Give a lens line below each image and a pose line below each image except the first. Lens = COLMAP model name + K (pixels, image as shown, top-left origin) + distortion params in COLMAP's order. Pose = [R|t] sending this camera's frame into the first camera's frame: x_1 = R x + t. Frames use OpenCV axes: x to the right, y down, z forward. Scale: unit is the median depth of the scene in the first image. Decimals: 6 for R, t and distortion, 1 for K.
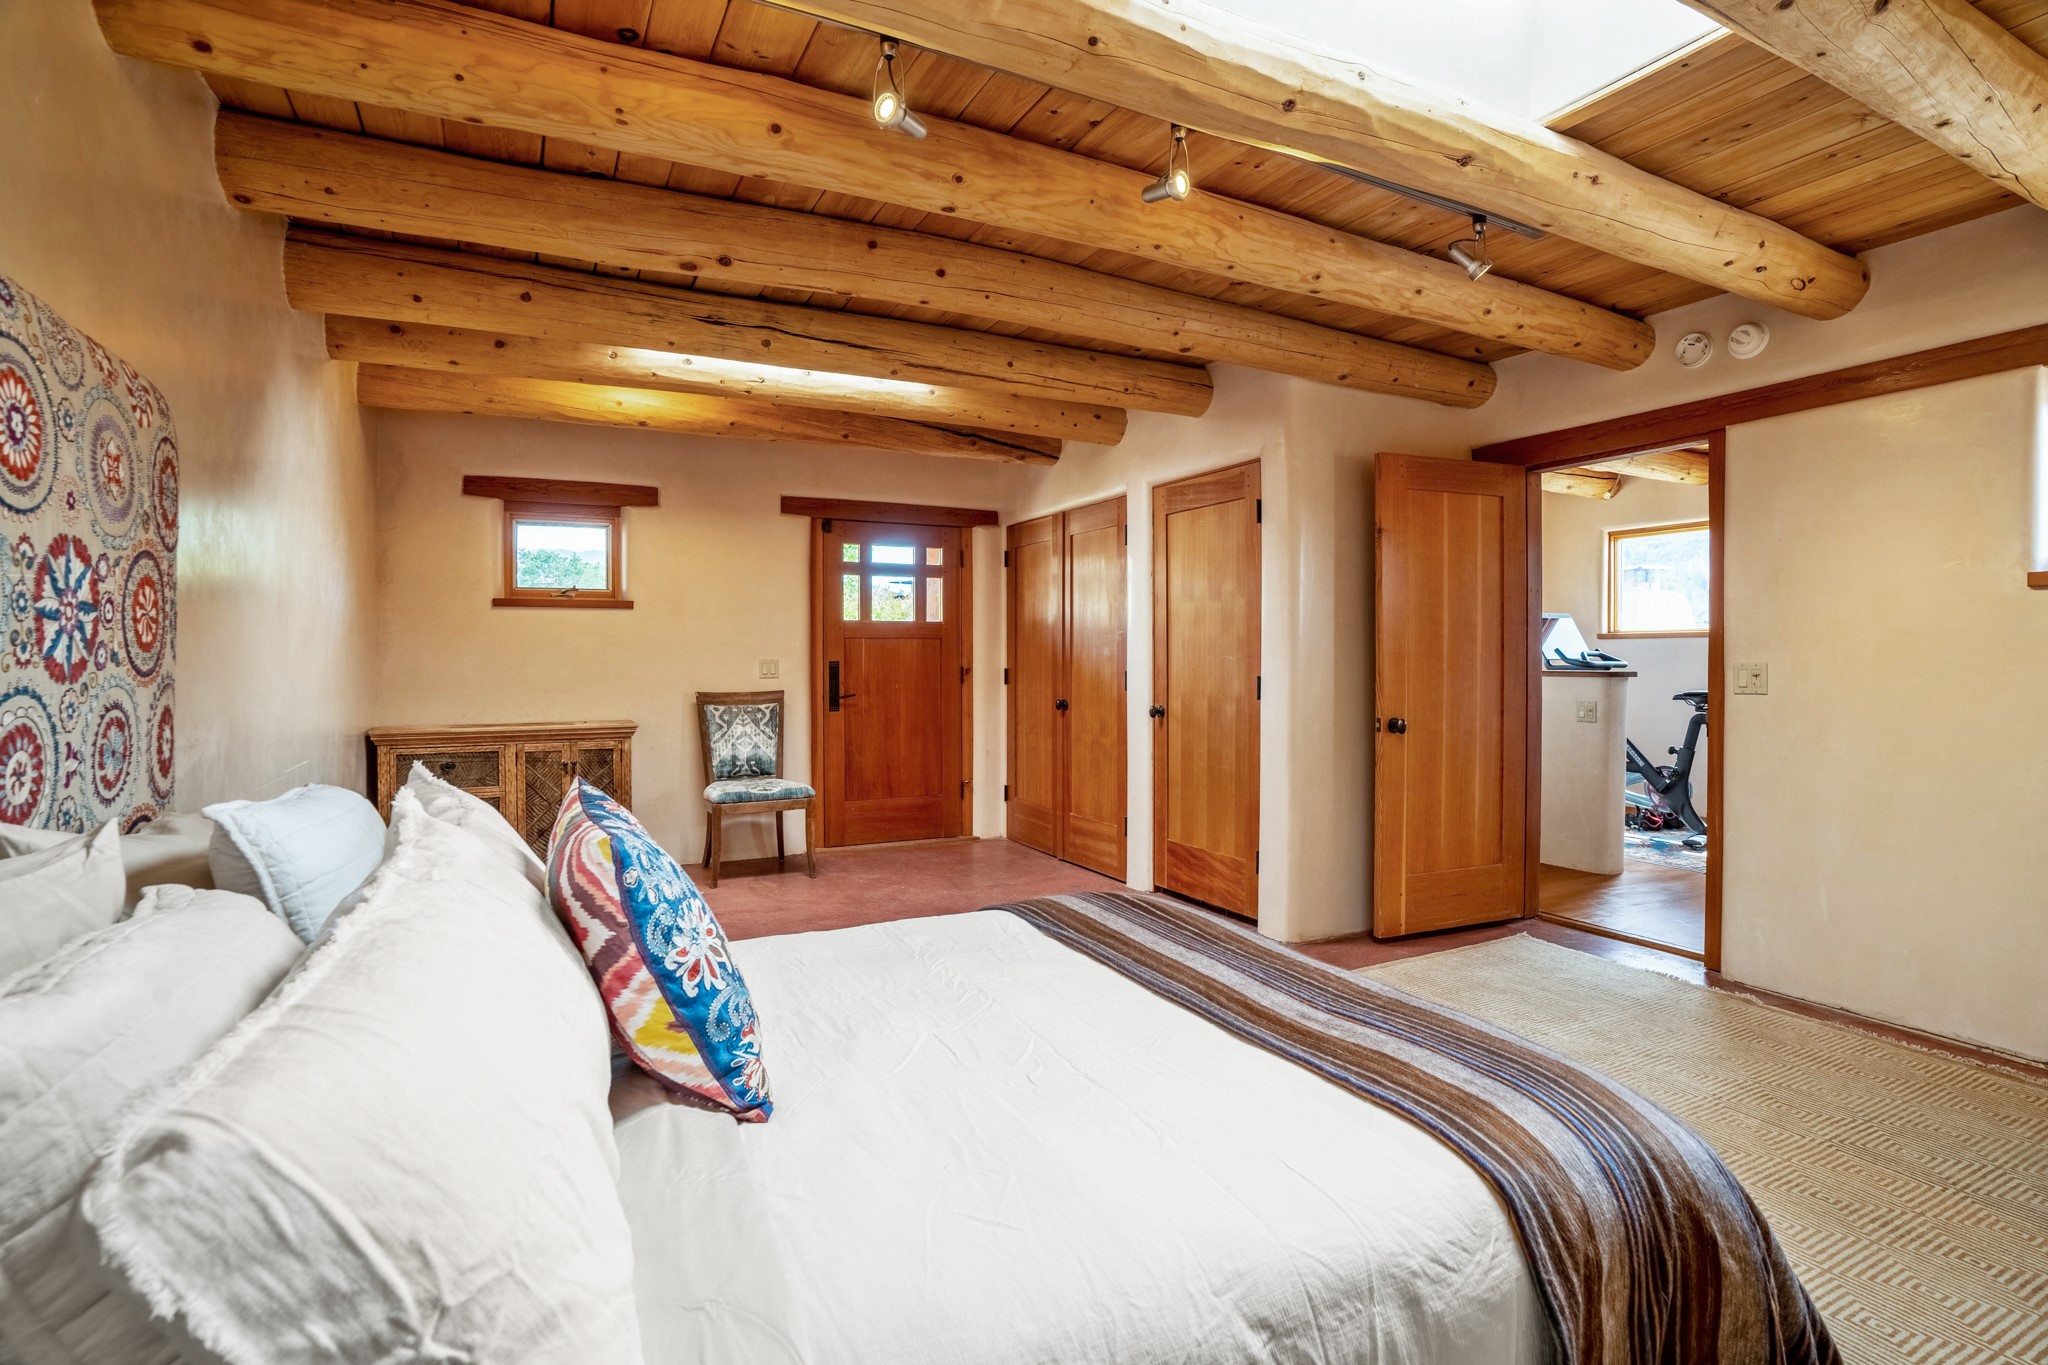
lens RADIAL K [[975.3, 0, 1030.3], [0, 975.3, 668.3], [0, 0, 1]] dist [0.000019, 0.000141]
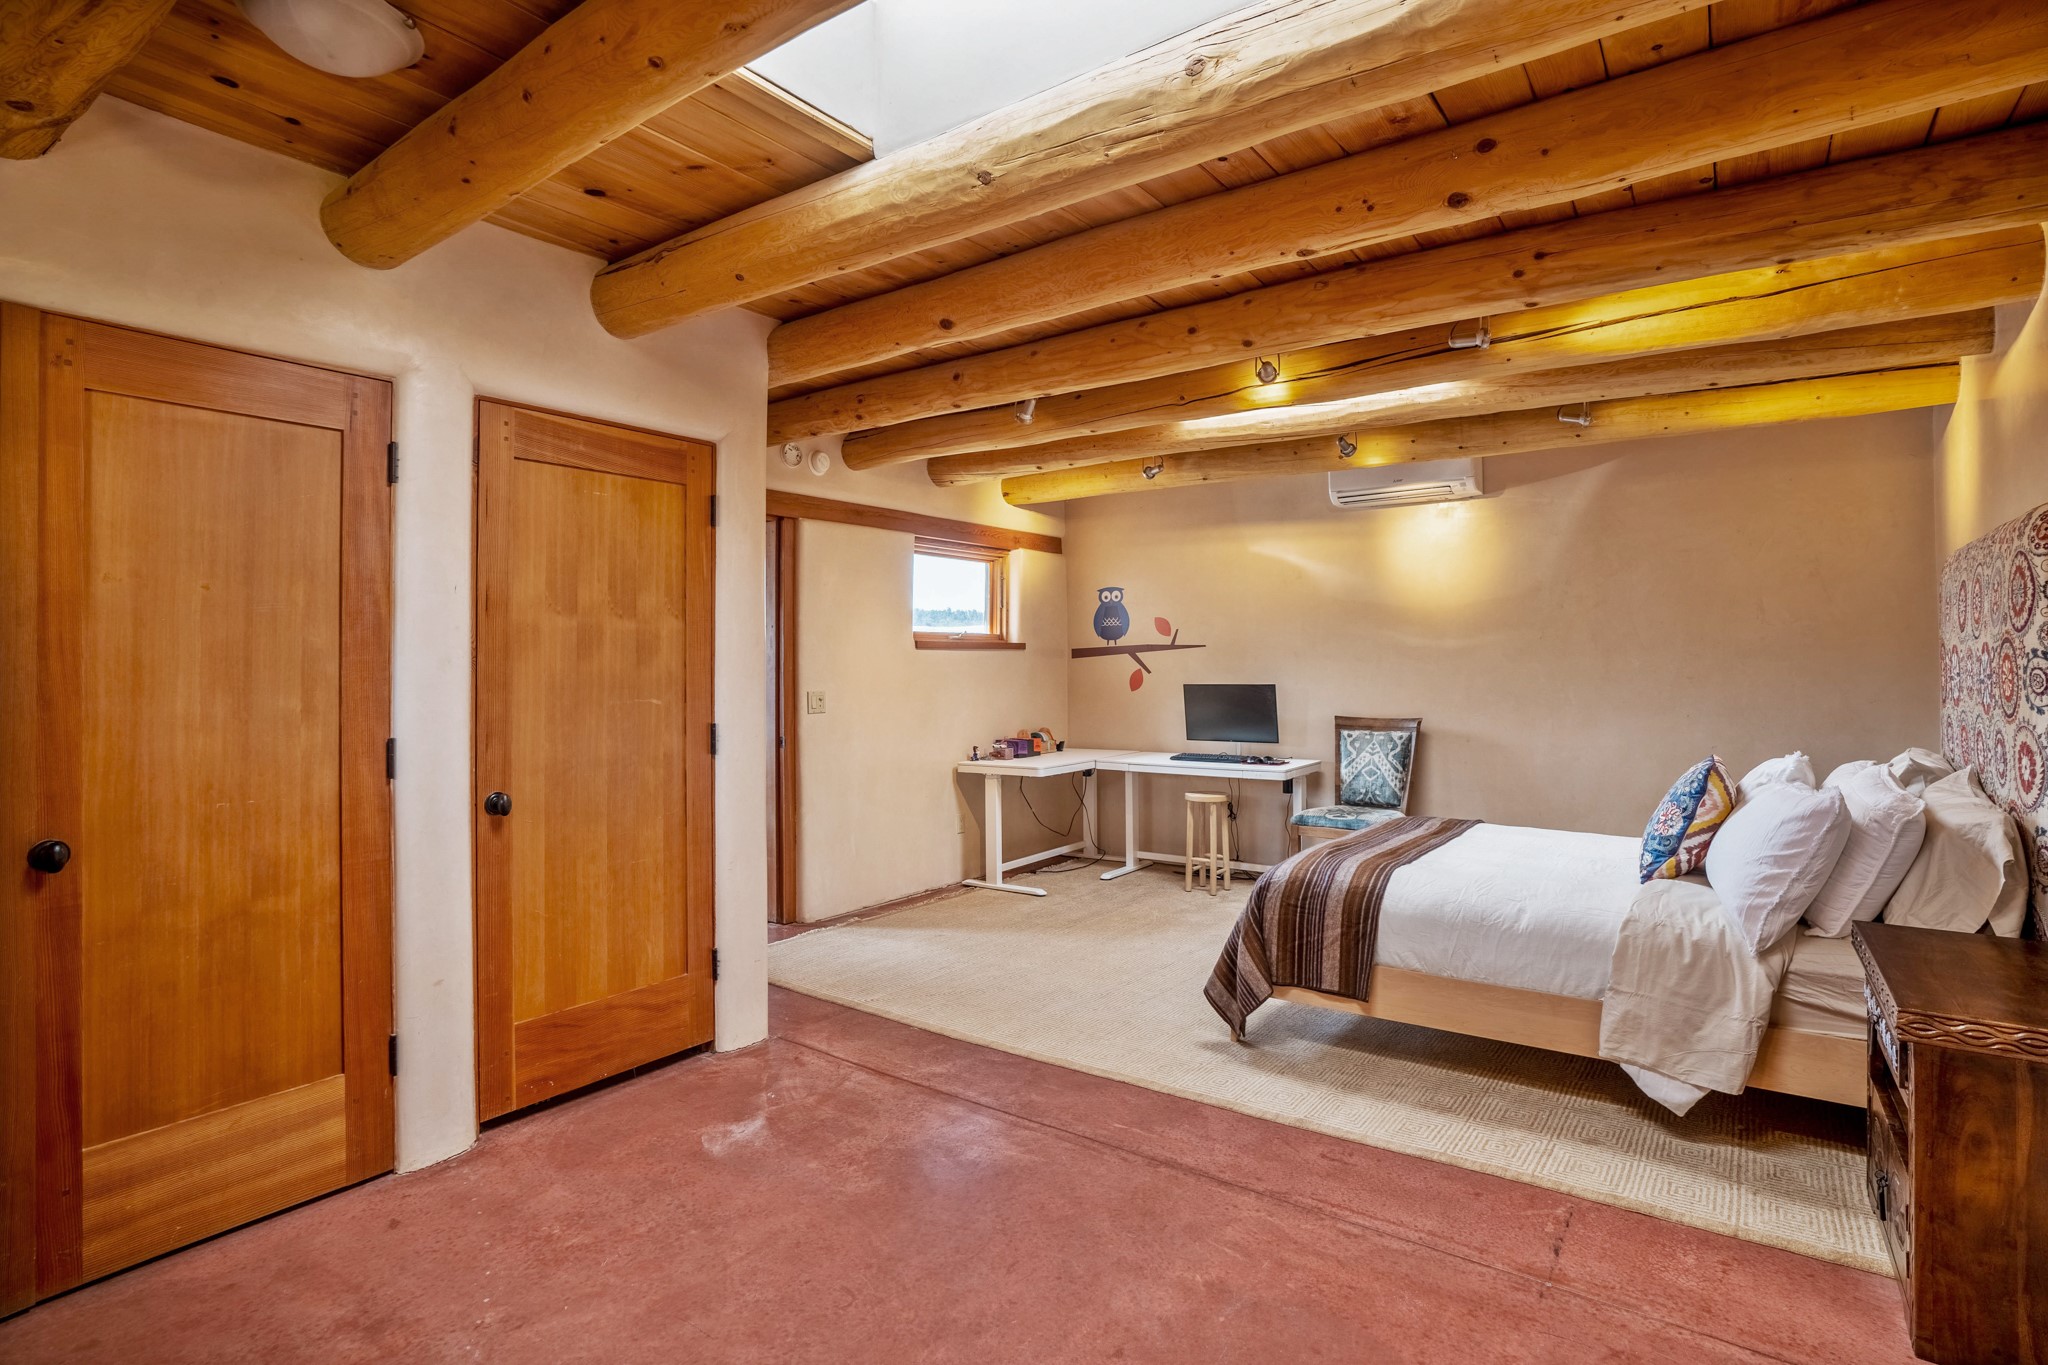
lens RADIAL K [[1037.3, 0, 1026.8], [0, 1037.3, 675.6], [0, 0, 1]] dist [-0.000607, -0.000011]
pose [[-0.443128, -0.004862, 0.896445, -0.587540], [0.014458, 0.999816, 0.012569, -0.035409], [-0.896342, 0.018531, -0.442976, 1.087055]]
